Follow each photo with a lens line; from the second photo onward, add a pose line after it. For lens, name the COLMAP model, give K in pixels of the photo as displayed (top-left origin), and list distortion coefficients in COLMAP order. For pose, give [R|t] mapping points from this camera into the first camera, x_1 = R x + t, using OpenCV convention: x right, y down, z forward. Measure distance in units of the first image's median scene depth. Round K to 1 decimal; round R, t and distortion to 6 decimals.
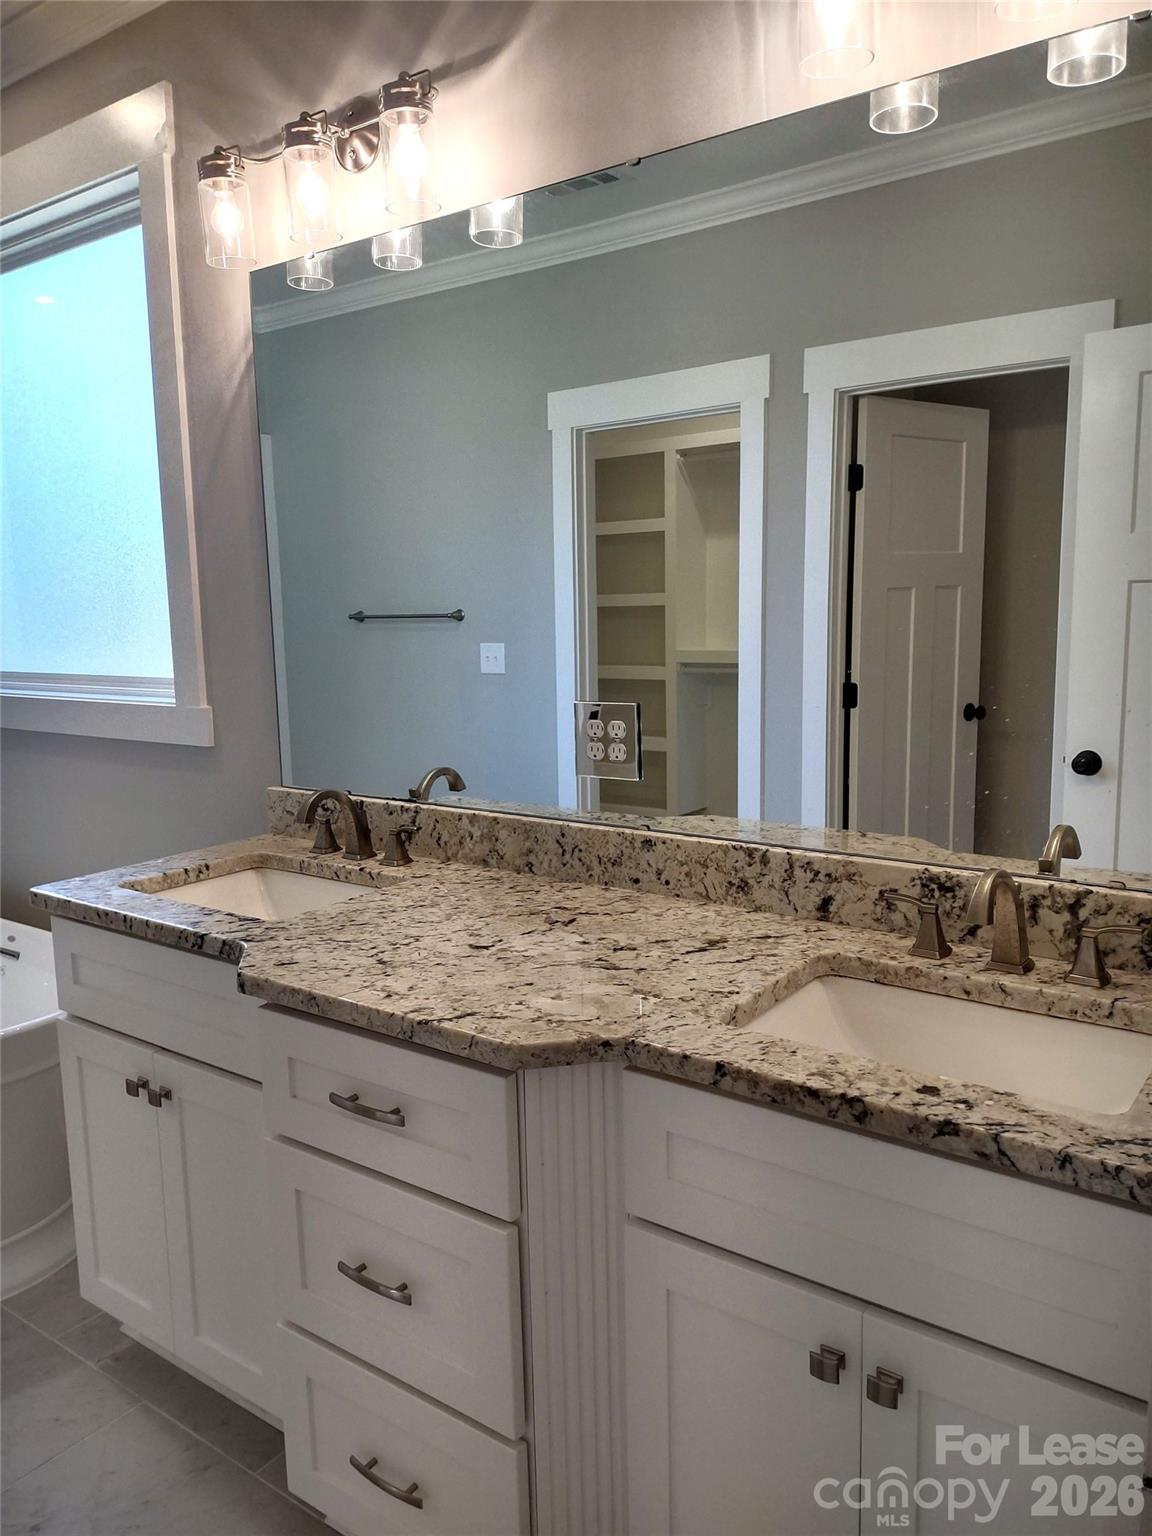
lens RADIAL K [[1140.8, 0, 579.1], [0, 1140.8, 760.2], [0, 0, 1]] dist [0.069501, -0.081899]
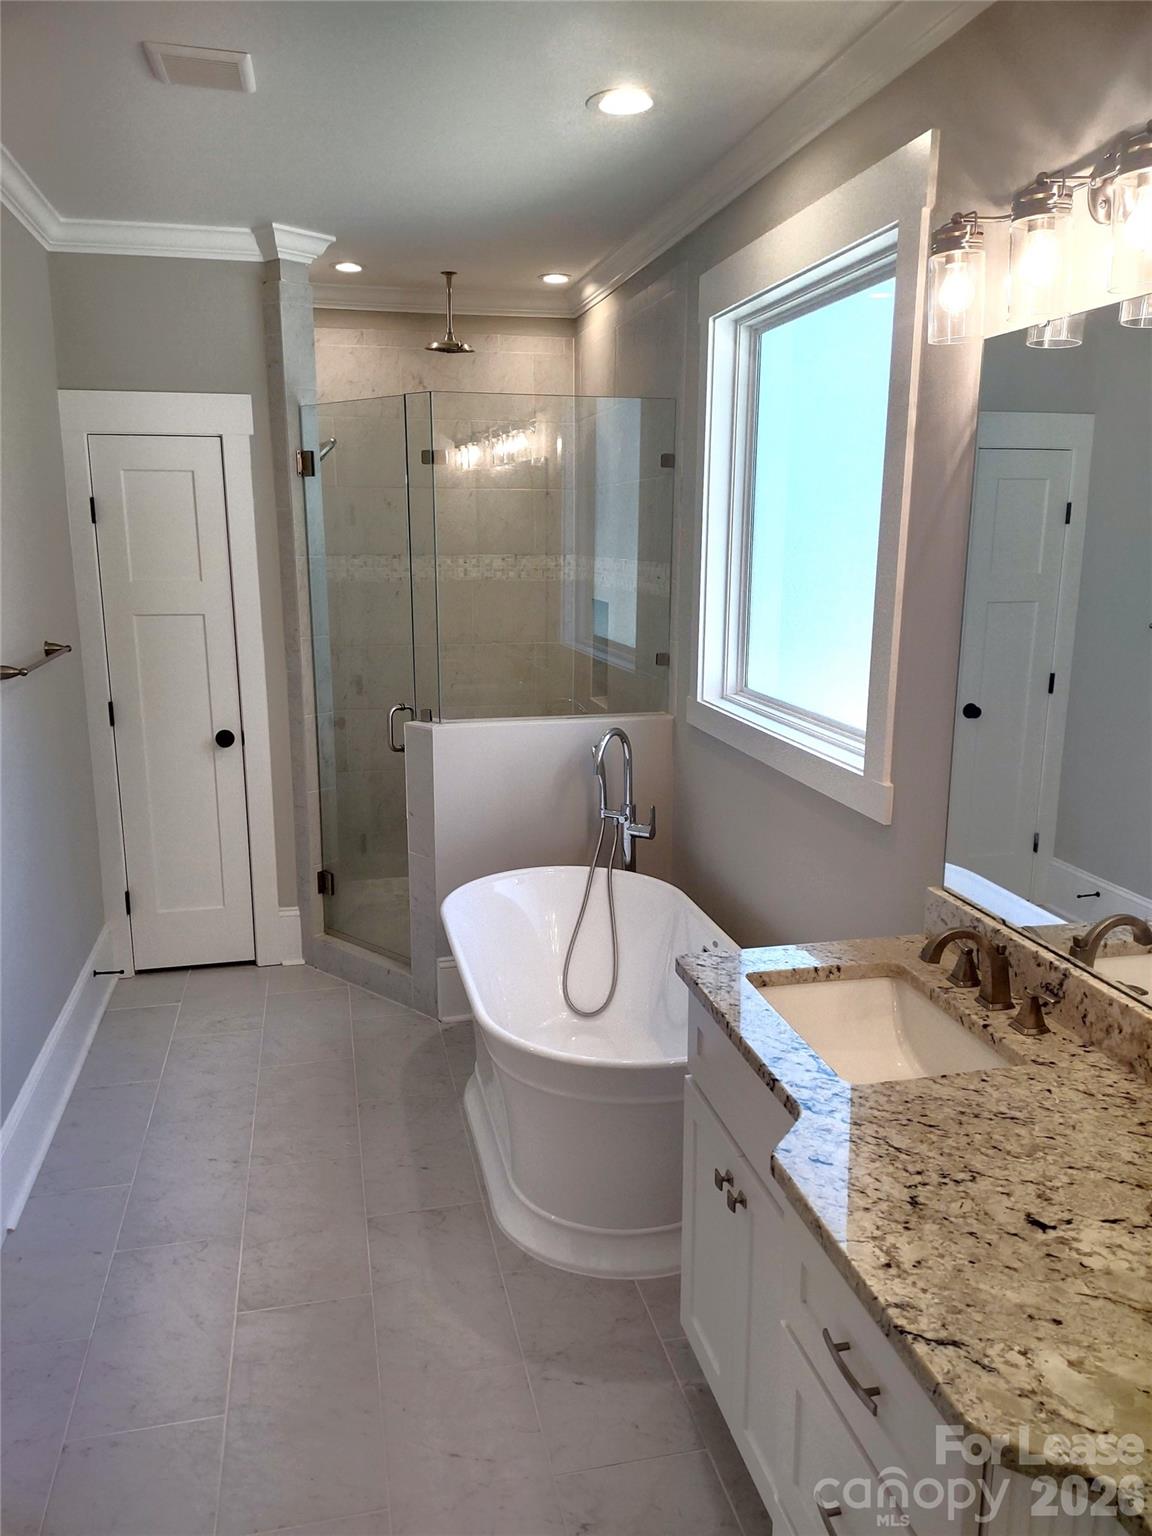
lens RADIAL K [[1131.1, 0, 576.0], [0, 1131.1, 768.0], [0, 0, 1]] dist [0.094069, -0.126946]
pose [[0.753896, 0.157475, -0.637843, 0.114370], [-0.109671, 0.987392, 0.114148, -0.179676], [0.647776, -0.016103, 0.761661, 0.114598]]
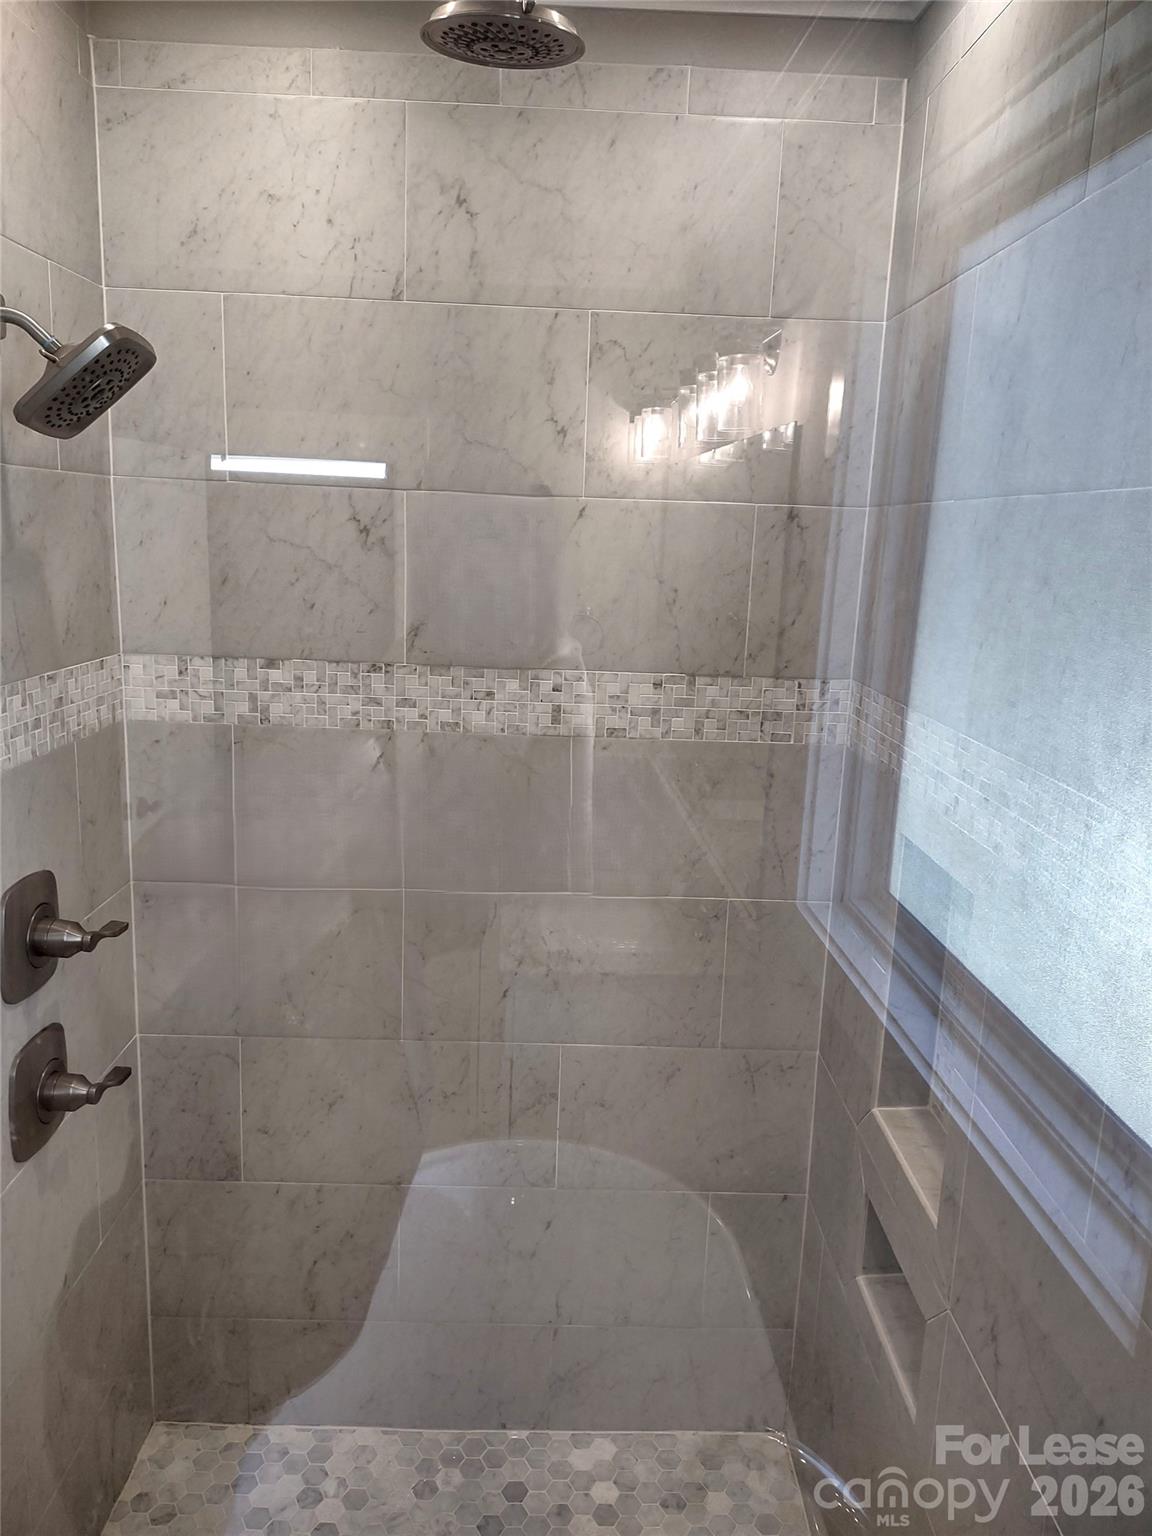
lens RADIAL K [[1131.1, 0, 576.0], [0, 1131.1, 768.0], [0, 0, 1]] dist [0.094069, -0.126946]
pose [[0.598943, 0.207503, -0.773440, -1.037692], [-0.162442, 0.977247, 0.136388, -0.393809], [0.784143, 0.043951, 0.619022, 1.359984]]
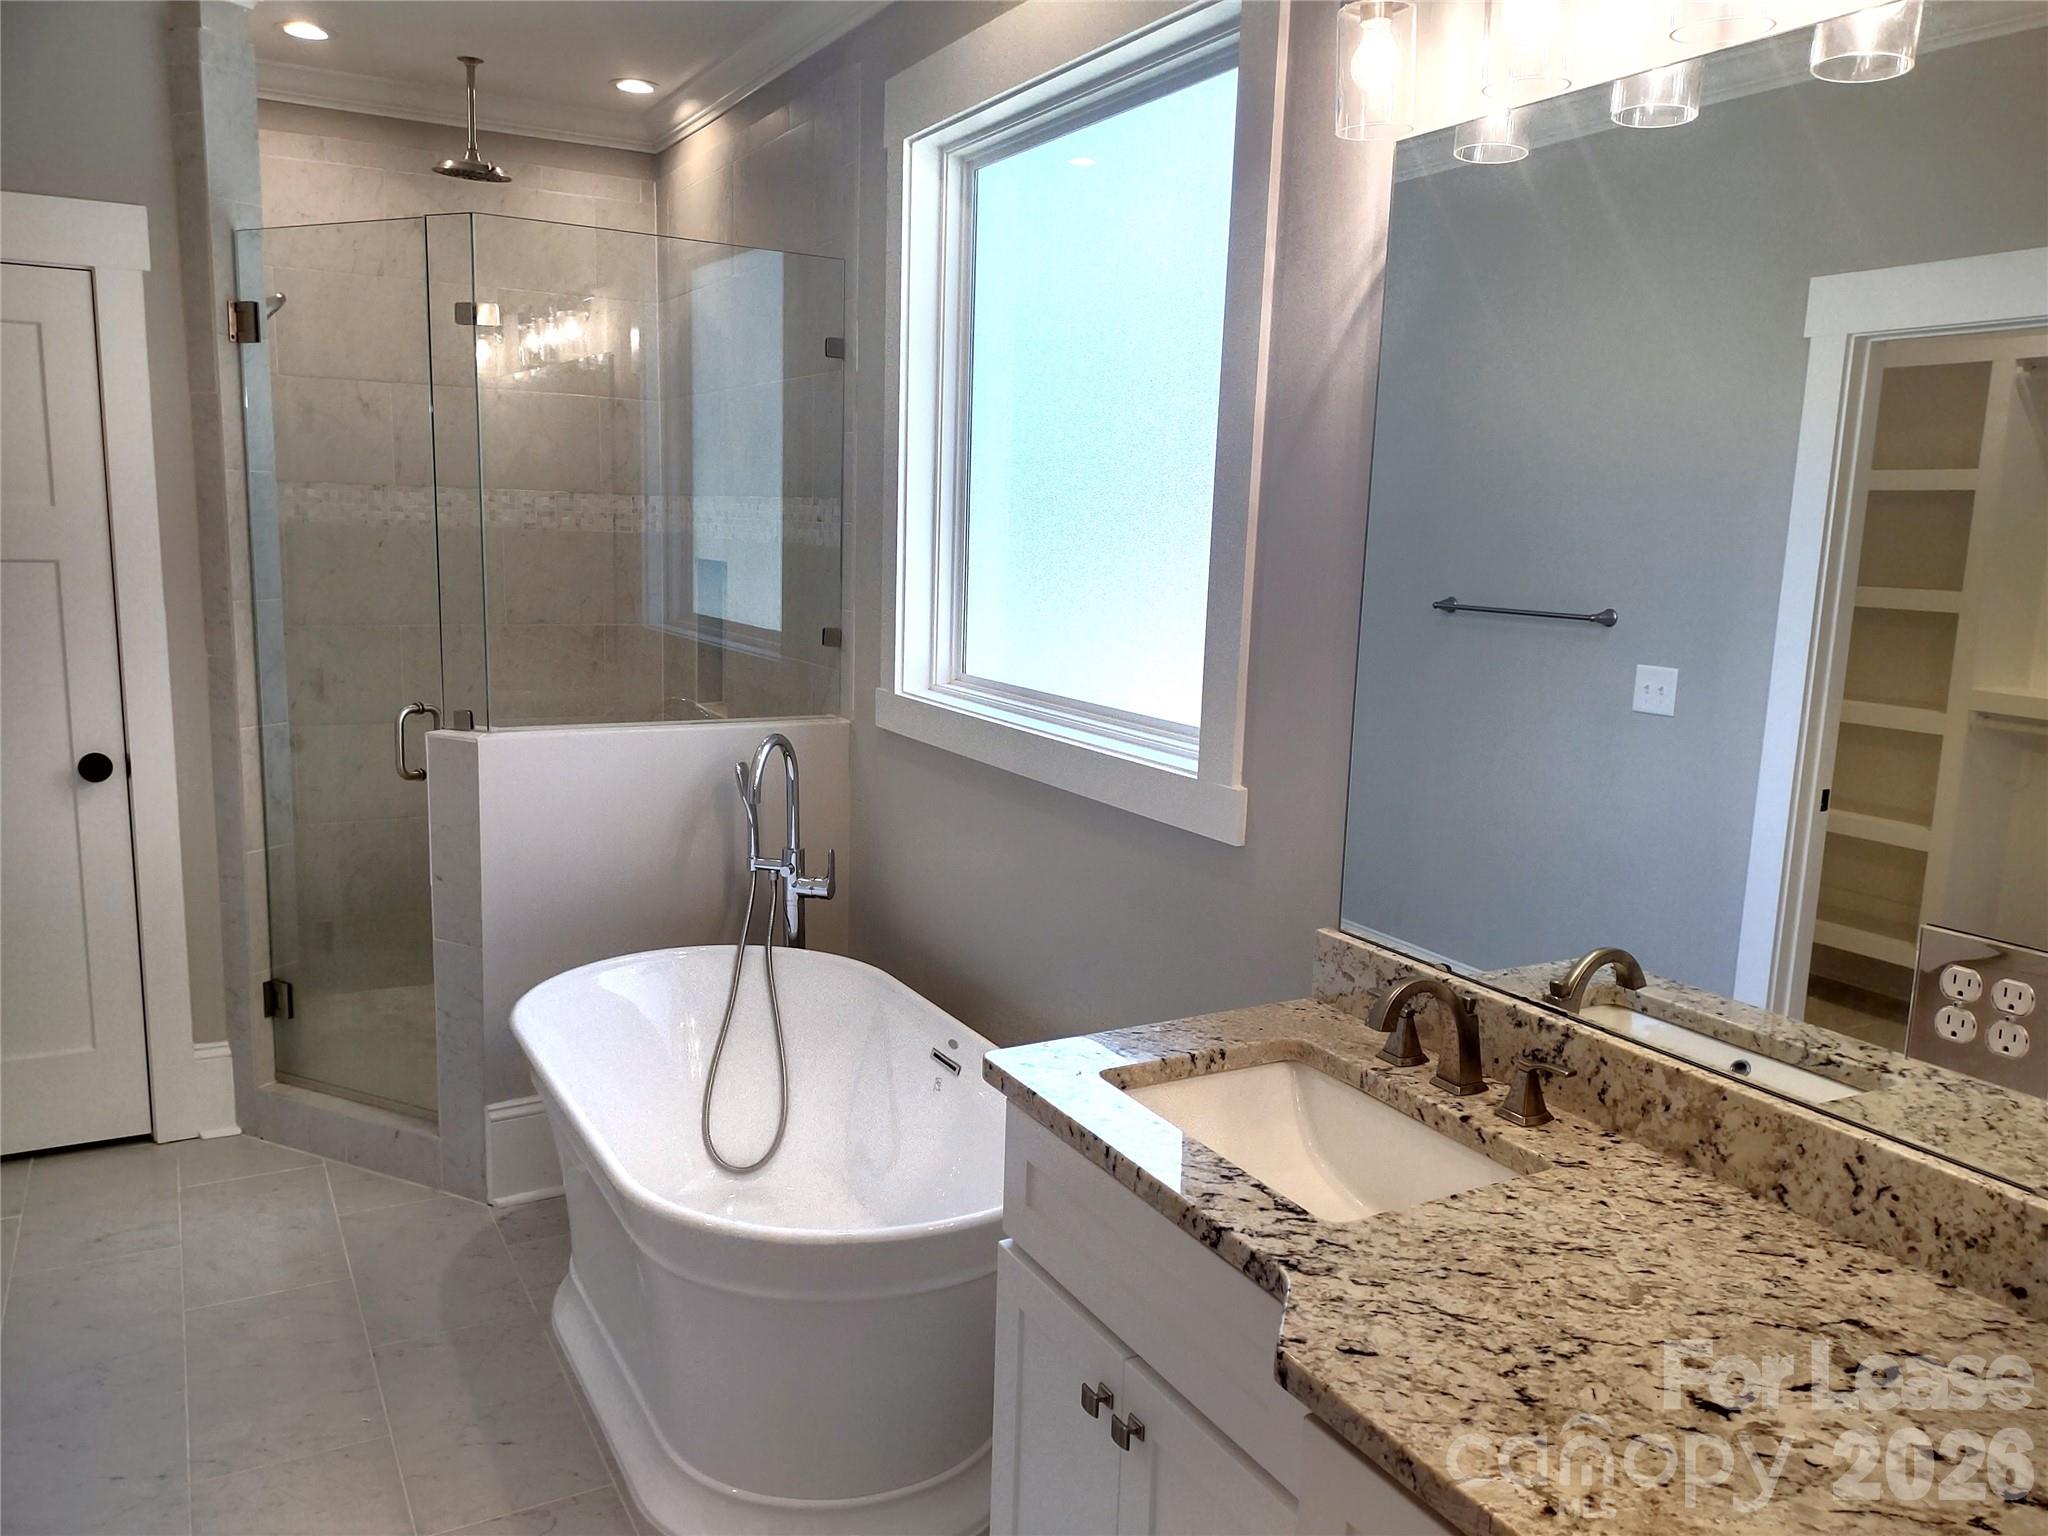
lens RADIAL K [[1521.0, 0, 1024.0], [0, 1521.0, 768.0], [0, 0, 1]] dist [0.069501, -0.081899]
pose [[0.905455, 0.116395, -0.408172, -0.094552], [-0.107968, 0.993193, 0.043713, -0.106144], [0.410481, 0.004489, 0.911858, 0.159576]]
